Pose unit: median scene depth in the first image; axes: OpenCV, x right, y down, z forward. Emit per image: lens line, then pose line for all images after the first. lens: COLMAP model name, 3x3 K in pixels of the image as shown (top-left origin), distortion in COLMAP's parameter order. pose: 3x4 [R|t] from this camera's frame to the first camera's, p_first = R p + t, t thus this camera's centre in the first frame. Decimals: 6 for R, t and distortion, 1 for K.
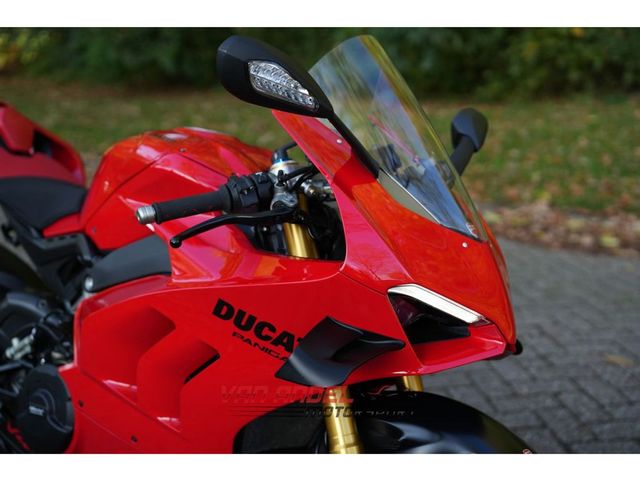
lens RADIAL K [[878.6, 0, 305.7], [0, 878.6, 248.1], [0, 0, 1]] dist [0.055556, 0.000000]
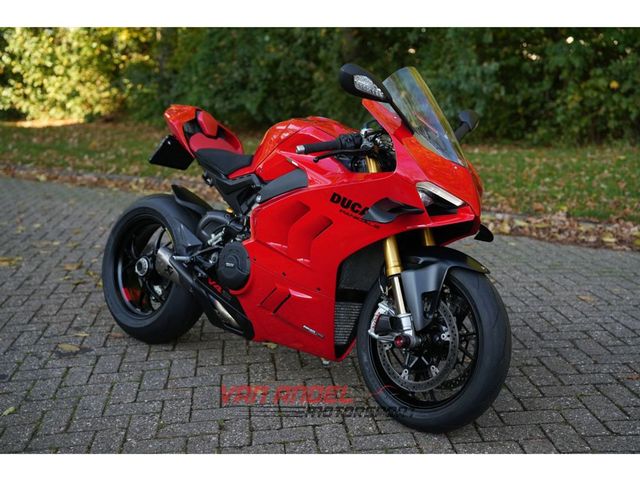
lens RADIAL K [[878.6, 0, 316.4], [0, 878.6, 250.9], [0, 0, 1]] dist [0.055556, 0.000000]
pose [[0.997707, 0.026889, -0.062115, -0.006562], [-0.030401, 0.997951, -0.056304, 0.232132], [0.060473, 0.058063, 0.996480, -0.769200]]
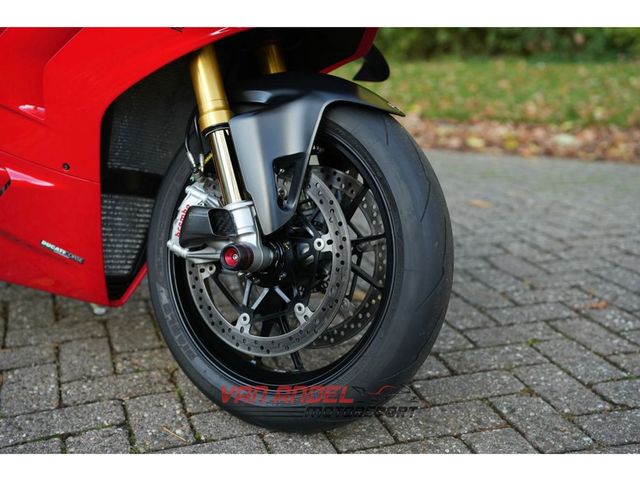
lens RADIAL K [[878.6, 0, 316.5], [0, 878.6, 259.6], [0, 0, 1]] dist [0.055556, 0.000000]
pose [[0.989012, -0.011151, 0.147414, 0.007637], [0.009770, 0.999901, 0.010084, 0.290987], [-0.147512, -0.008533, 0.989023, -0.008555]]
